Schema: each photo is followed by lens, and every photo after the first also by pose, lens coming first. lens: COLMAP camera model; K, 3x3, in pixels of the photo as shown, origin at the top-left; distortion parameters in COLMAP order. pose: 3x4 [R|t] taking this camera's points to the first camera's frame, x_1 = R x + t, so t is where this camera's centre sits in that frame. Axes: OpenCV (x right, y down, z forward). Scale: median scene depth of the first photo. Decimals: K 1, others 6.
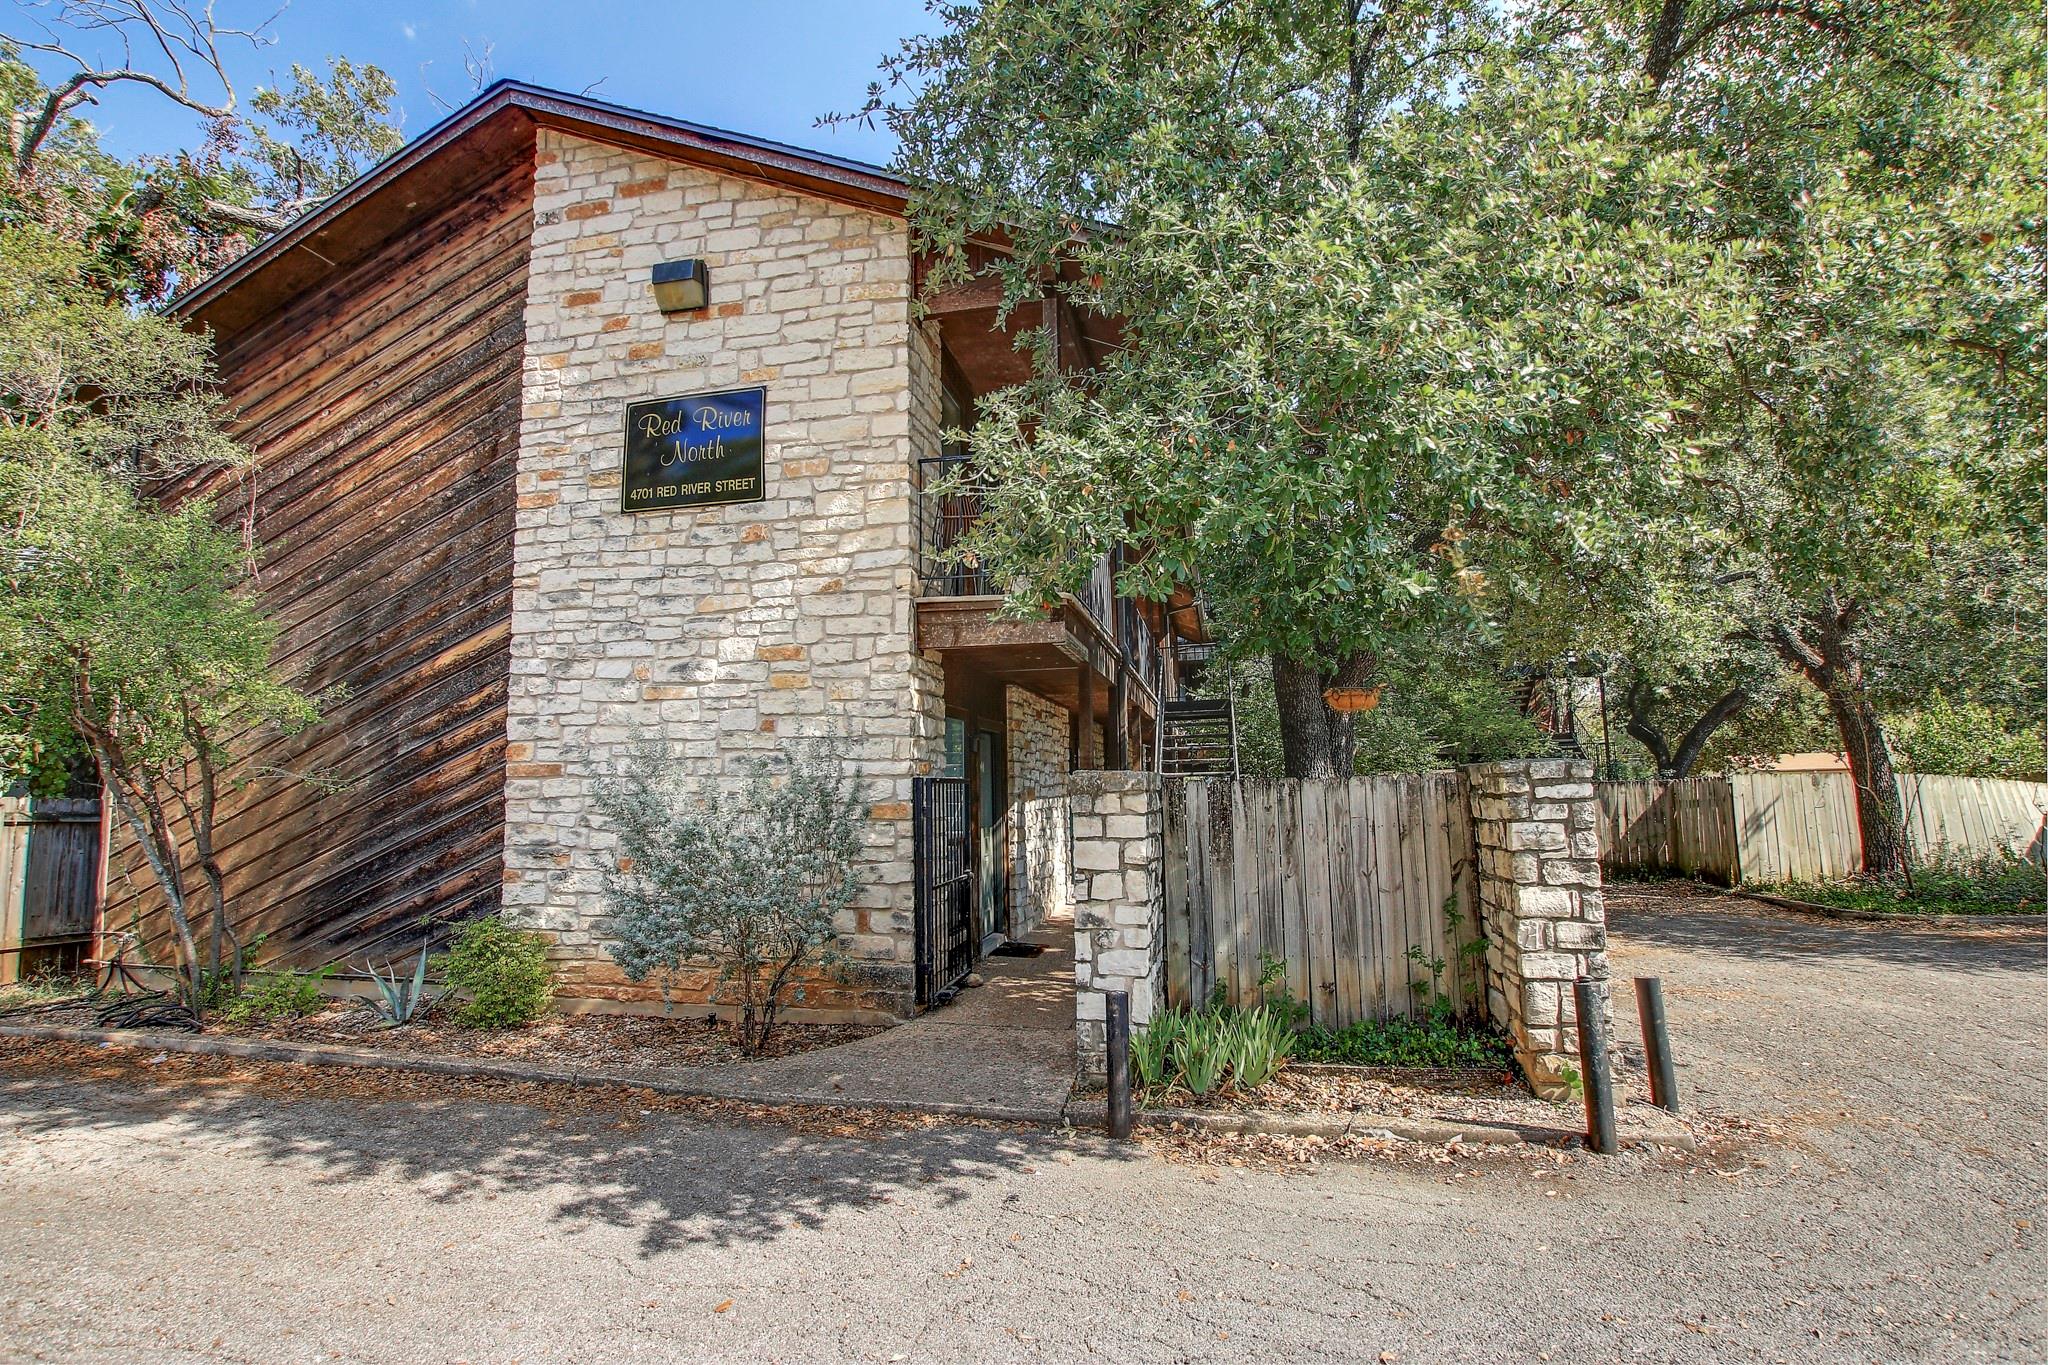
lens RADIAL K [[932.1, 0, 1024.6], [0, 932.1, 681.1], [0, 0, 1]] dist [-0.019548, 0.003673]
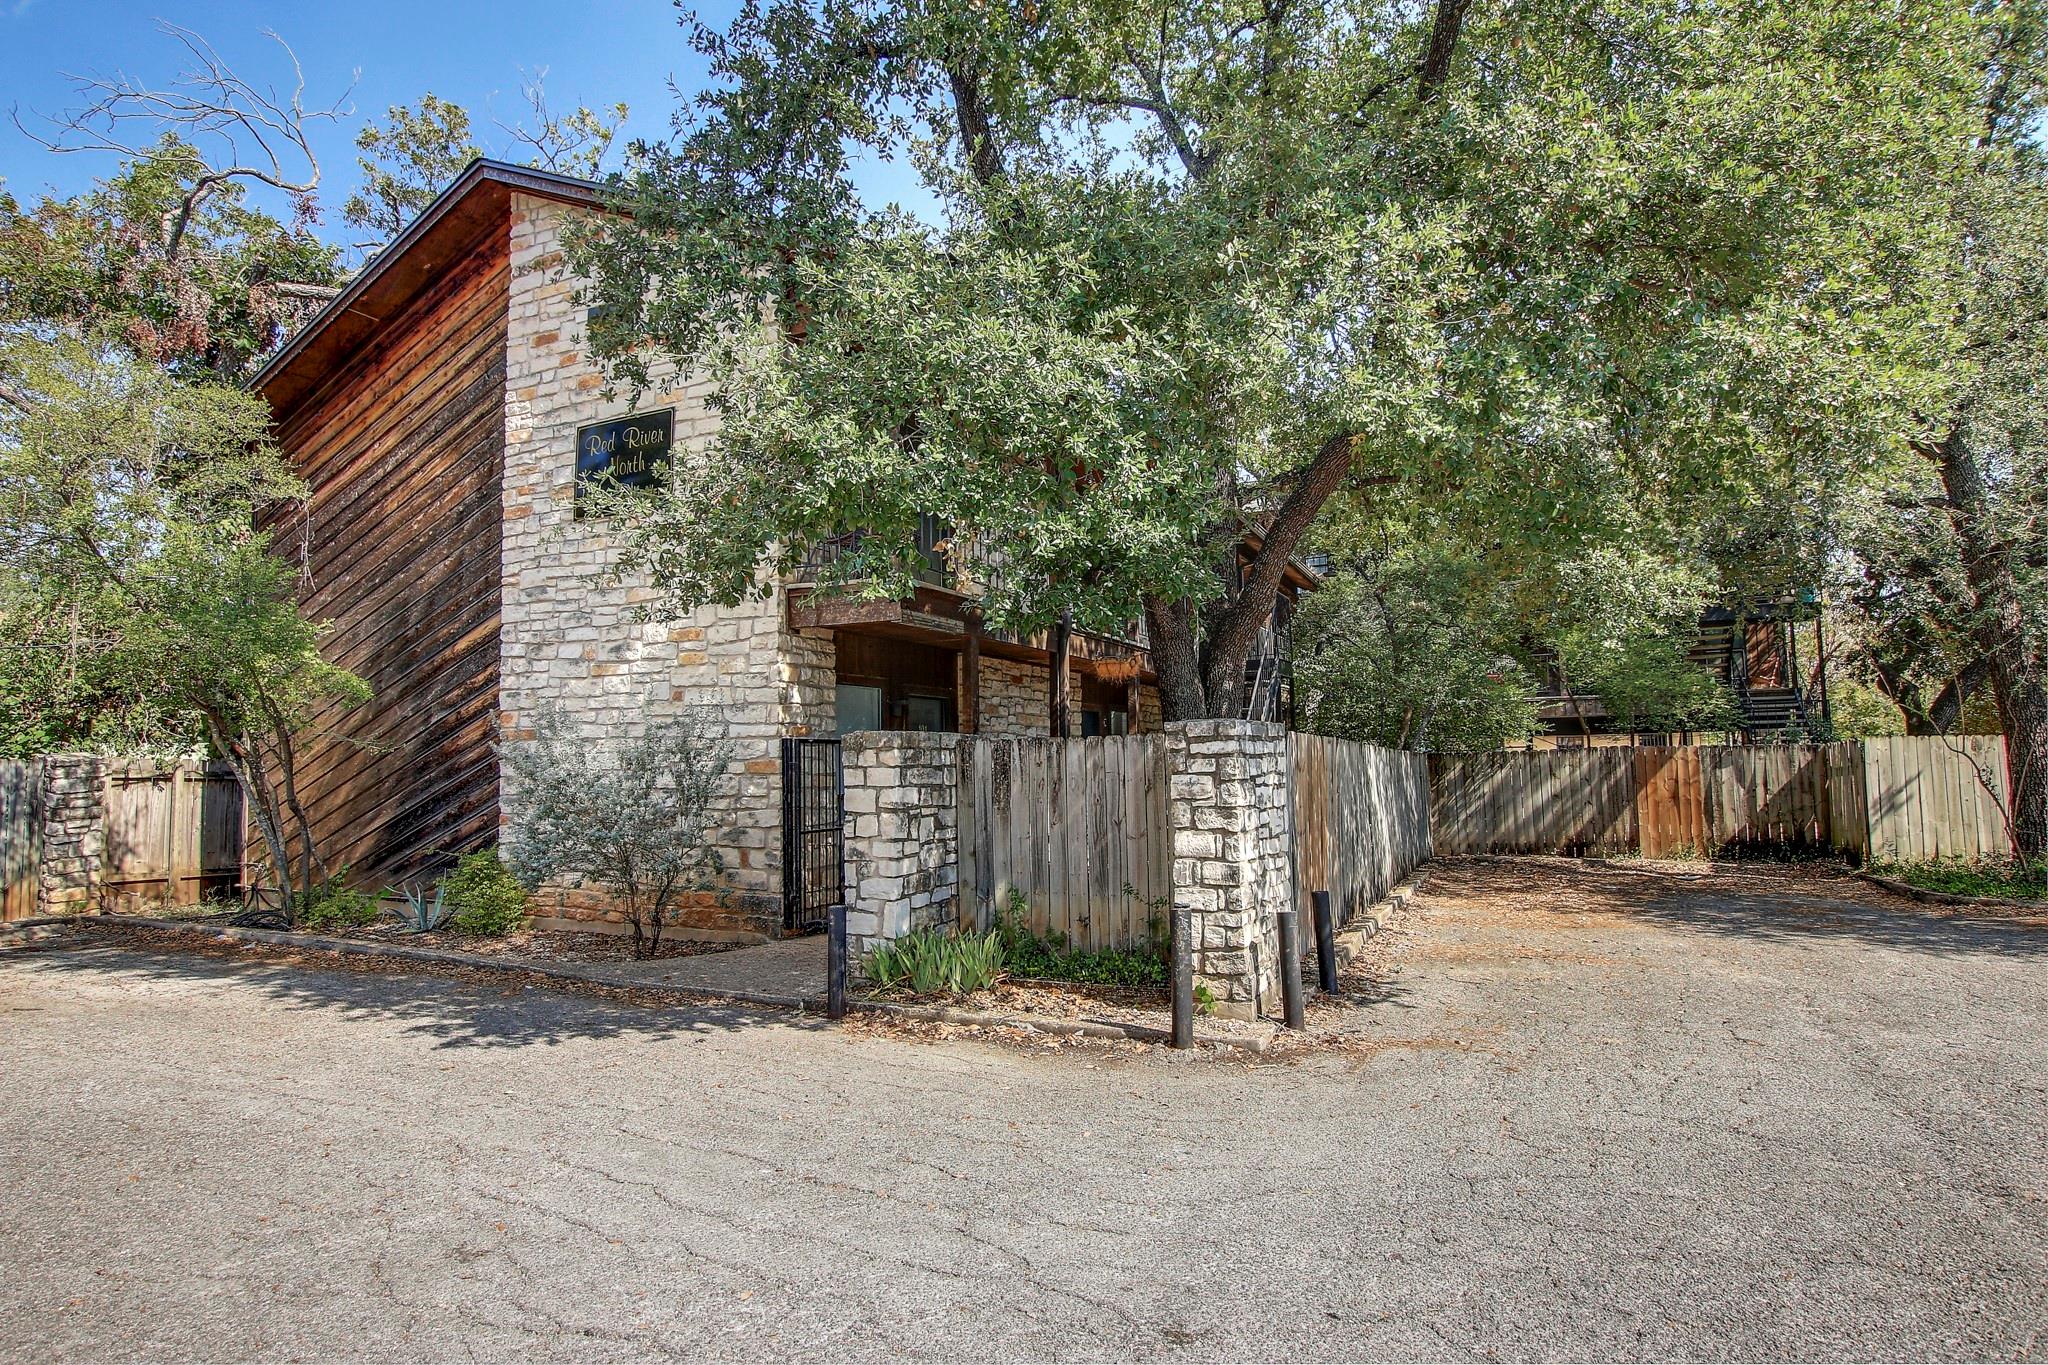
lens RADIAL K [[1069.7, 0, 1022.3], [0, 1069.7, 671.8], [0, 0, 1]] dist [0.005553, 0.001536]
pose [[0.972755, -0.017548, -0.231171, 0.457910], [0.025732, 0.999143, 0.032435, -0.015830], [0.230403, -0.037500, 0.972372, -0.228531]]
